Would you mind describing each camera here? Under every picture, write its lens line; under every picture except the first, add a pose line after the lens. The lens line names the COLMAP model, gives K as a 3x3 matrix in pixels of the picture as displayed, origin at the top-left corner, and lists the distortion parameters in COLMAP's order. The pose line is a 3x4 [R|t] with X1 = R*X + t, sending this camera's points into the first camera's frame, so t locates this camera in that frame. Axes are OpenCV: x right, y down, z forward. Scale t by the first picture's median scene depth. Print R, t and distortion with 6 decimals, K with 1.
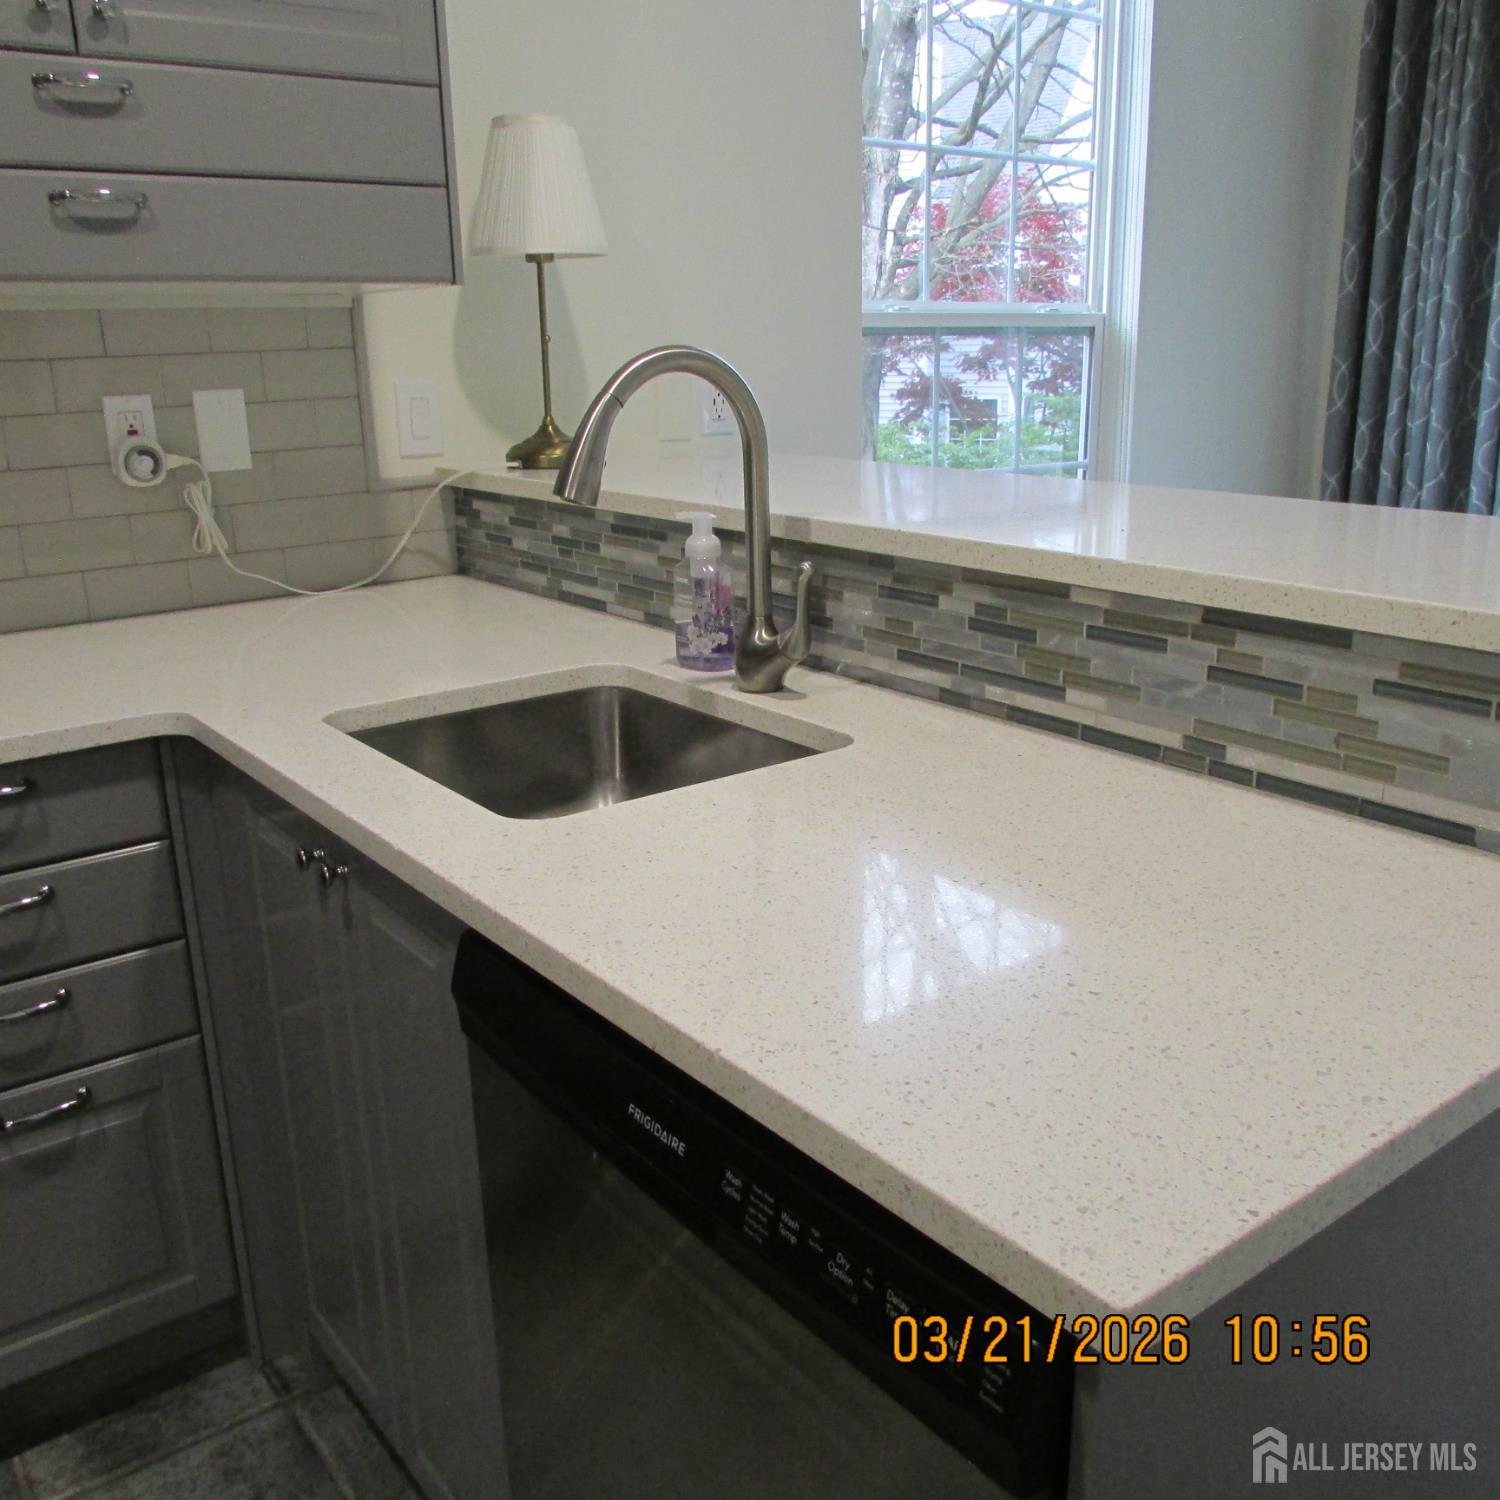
lens RADIAL K [[1419.3, 0, 768.7], [0, 1419.3, 751.7], [0, 0, 1]] dist [-0.029247, 0.000000]
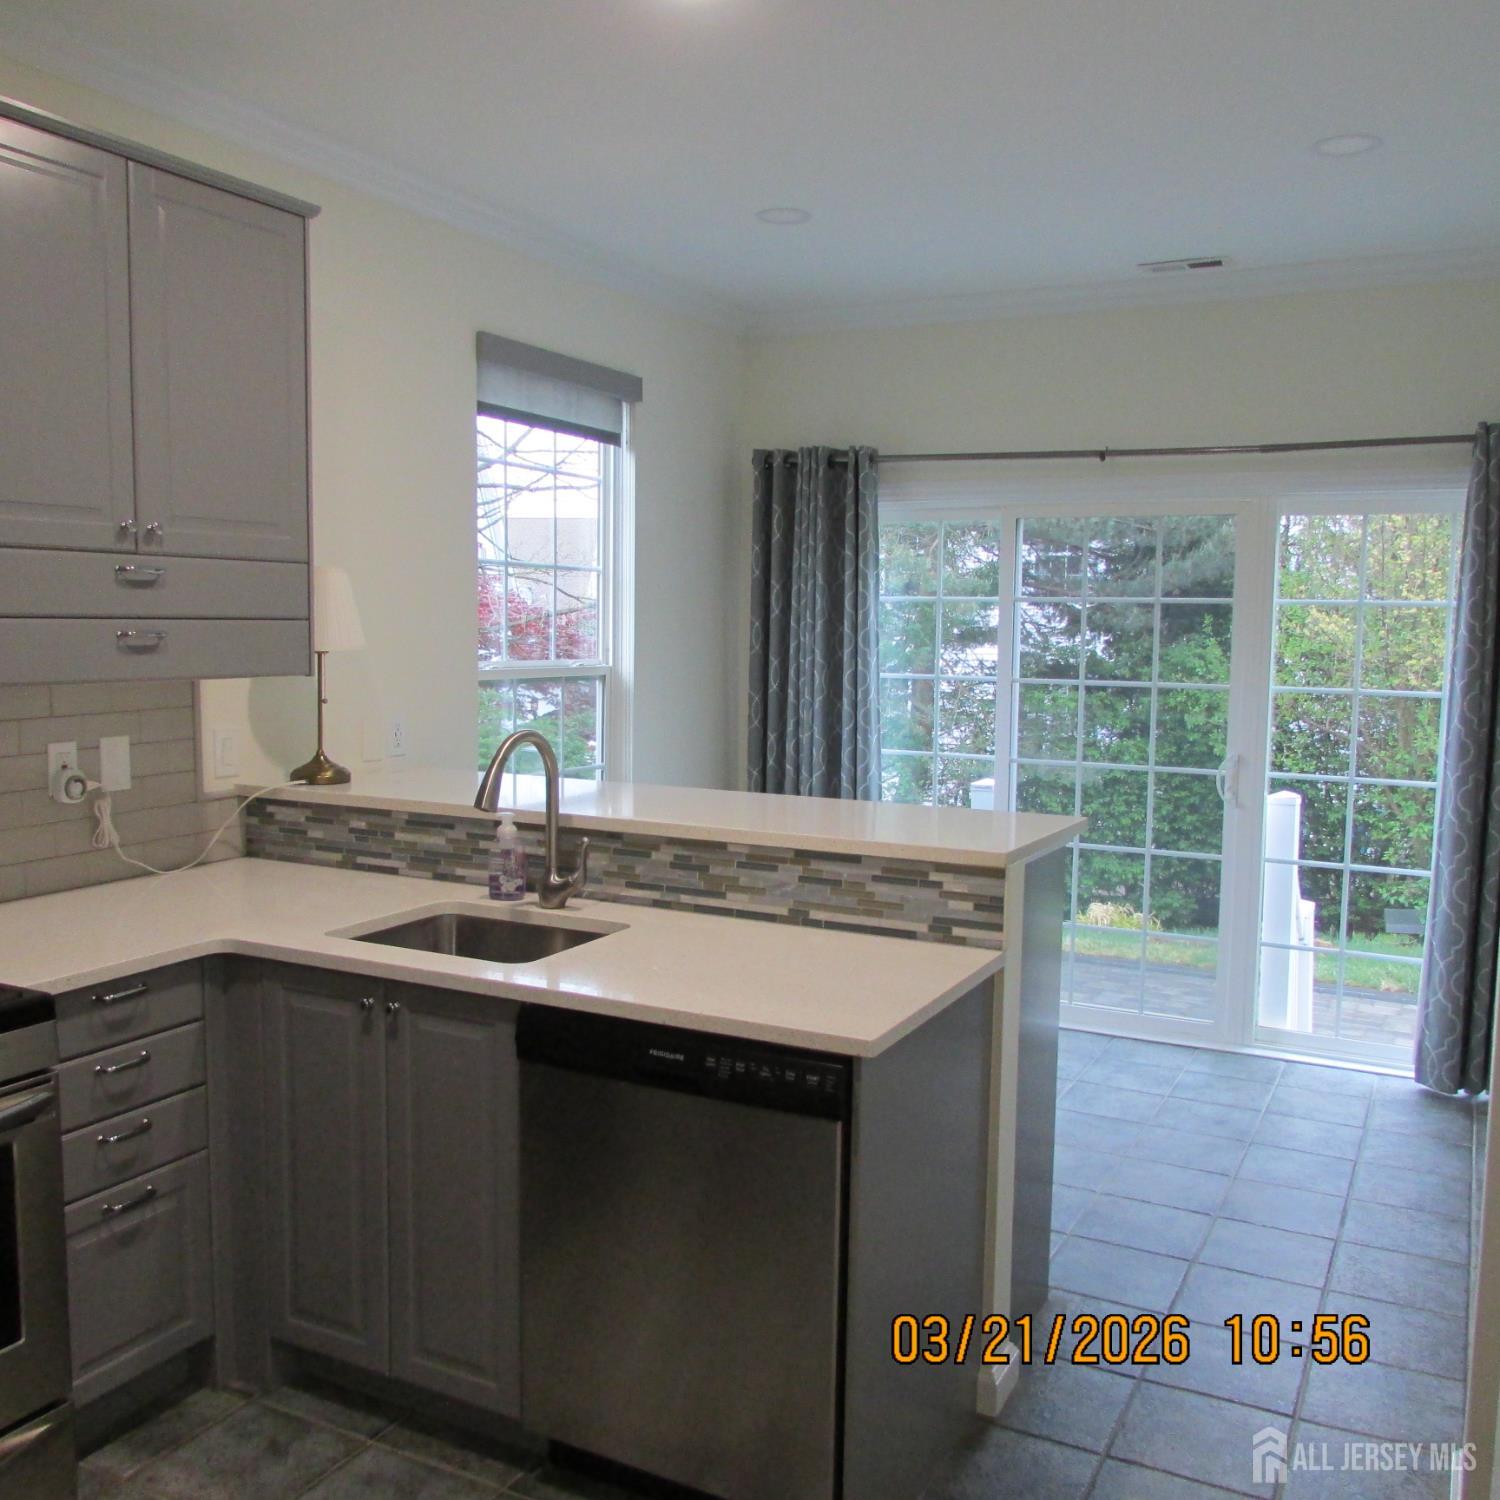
lens RADIAL K [[1419.3, 0, 756.0], [0, 1419.3, 738.8], [0, 0, 1]] dist [-0.029247, 0.000000]
pose [[0.906063, -0.007593, 0.423074, -0.421997], [0.091701, 0.979601, -0.178808, 0.073737], [-0.413086, 0.200807, 0.888277, -0.611389]]
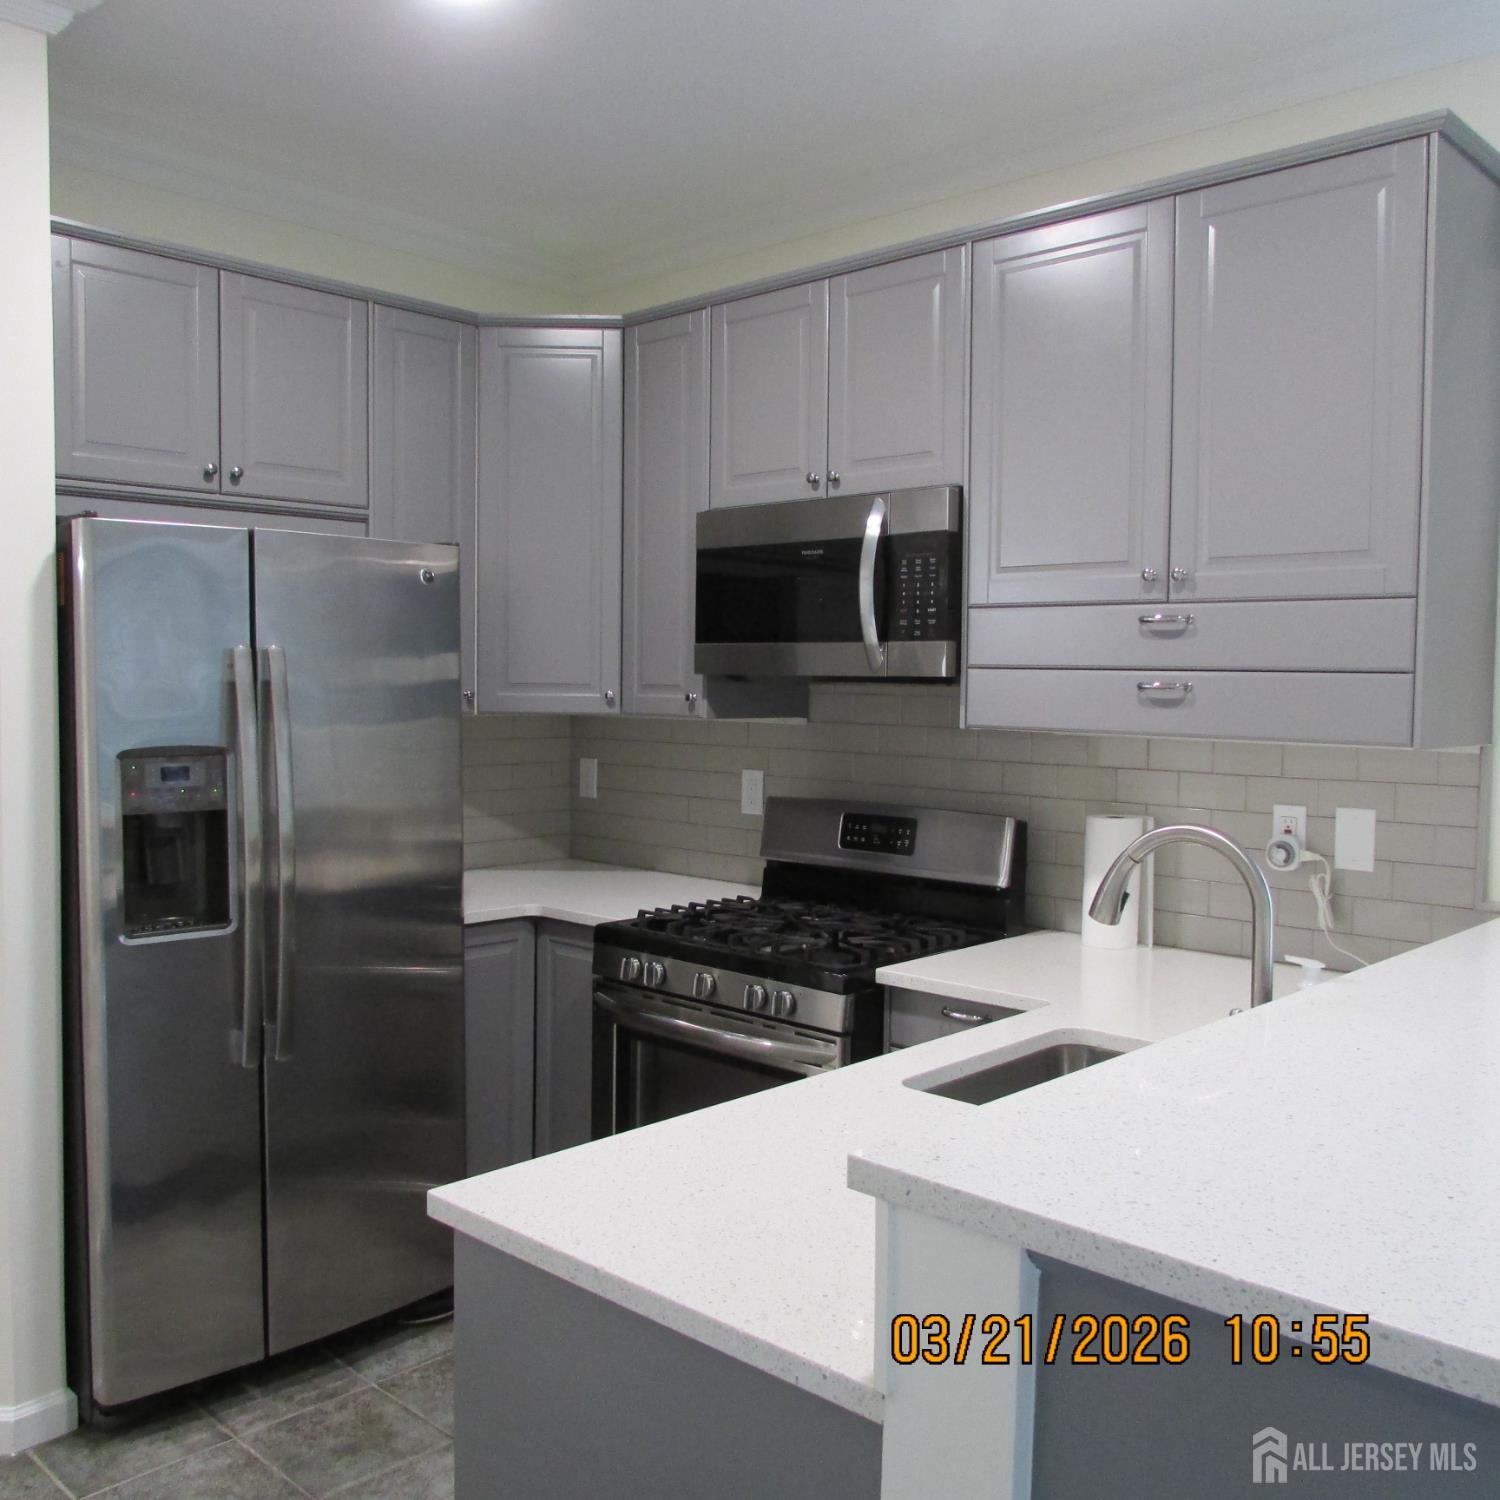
lens RADIAL K [[1419.3, 0, 742.2], [0, 1419.3, 747.7], [0, 0, 1]] dist [-0.029247, 0.000000]
pose [[0.152249, 0.070342, -0.985836, 0.828773], [-0.292892, 0.955869, 0.022971, -0.181426], [0.943946, 0.285246, 0.166133, 0.244013]]
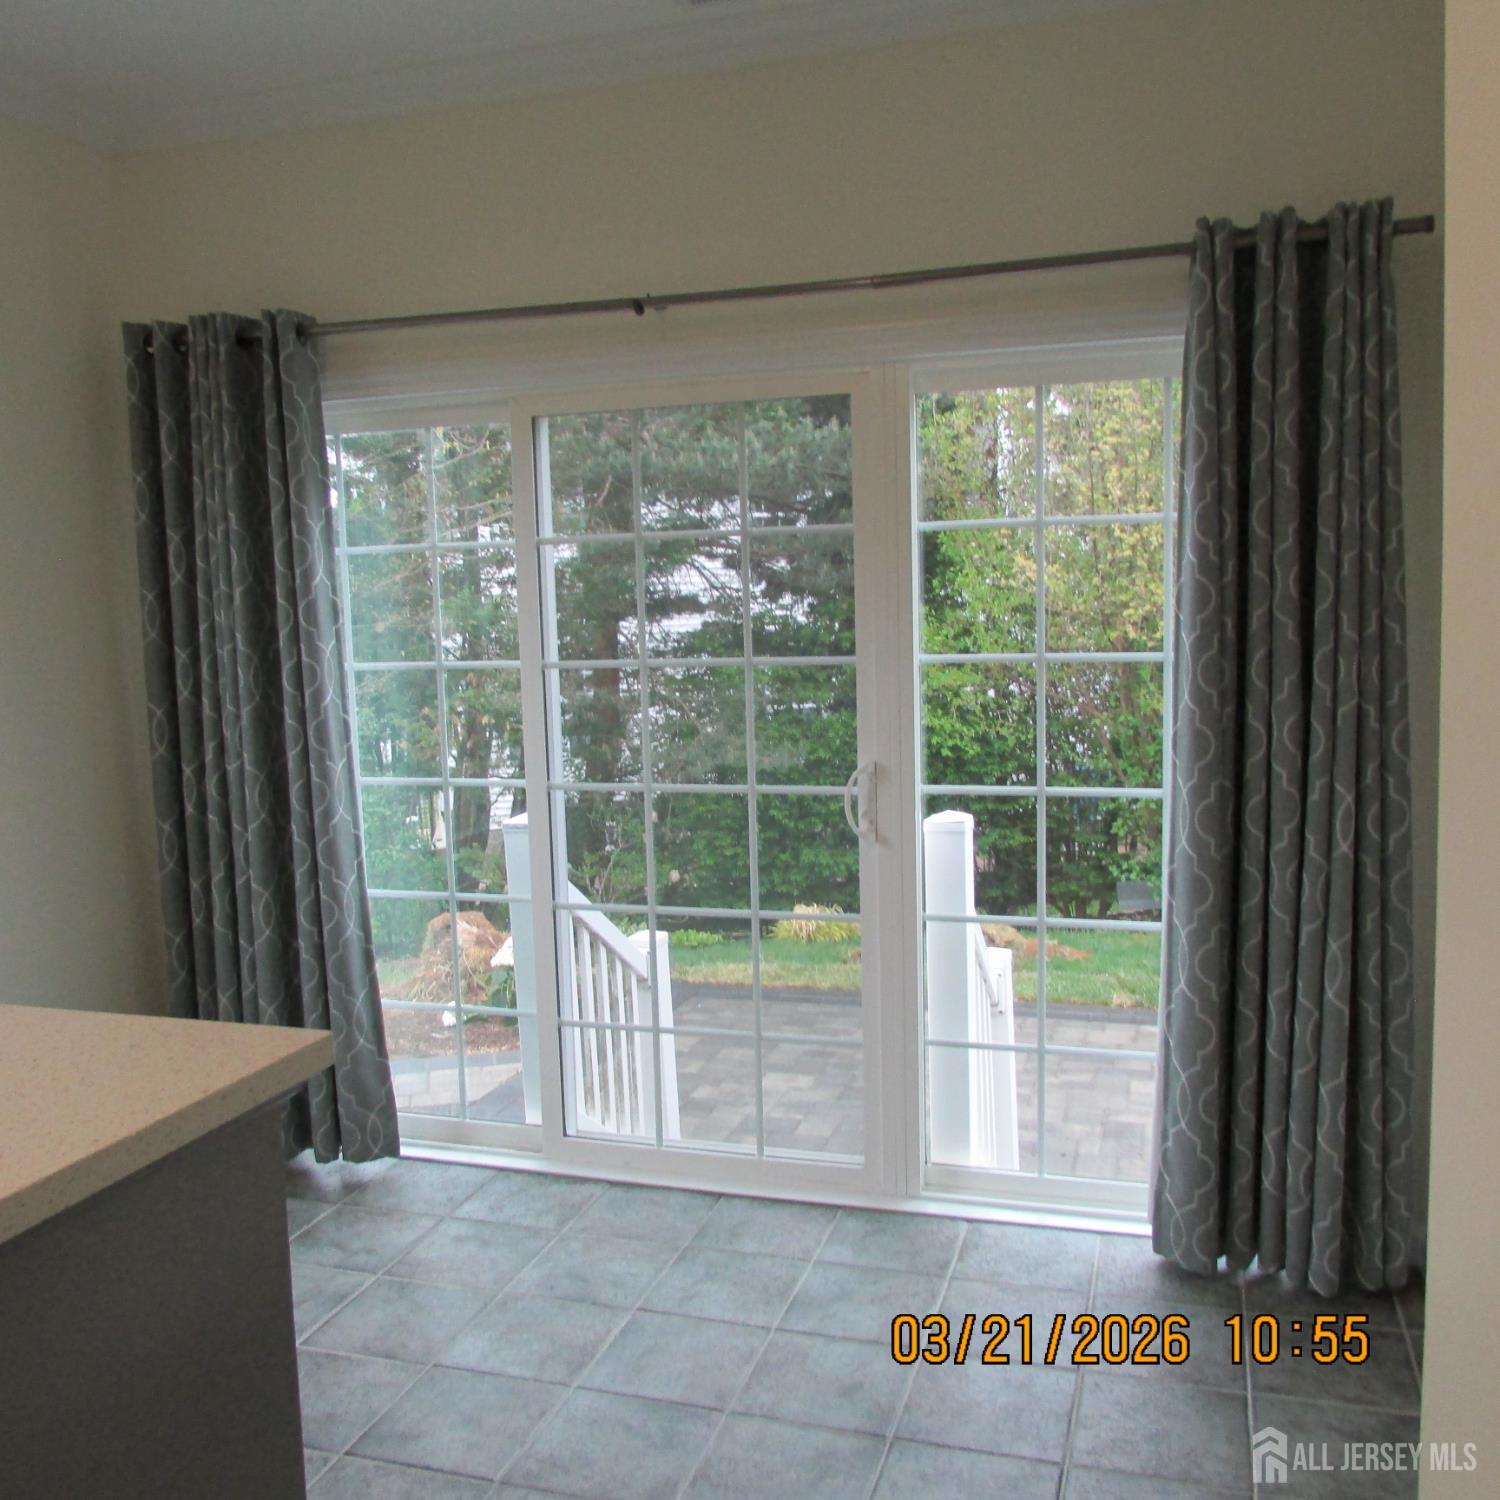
lens RADIAL K [[1419.3, 0, 744.4], [0, 1419.3, 737.7], [0, 0, 1]] dist [-0.029247, 0.000000]
pose [[0.823611, -0.065985, 0.563303, 0.337563], [0.174627, 0.974461, -0.141176, -0.085139], [-0.539602, 0.214642, 0.814100, -0.018227]]
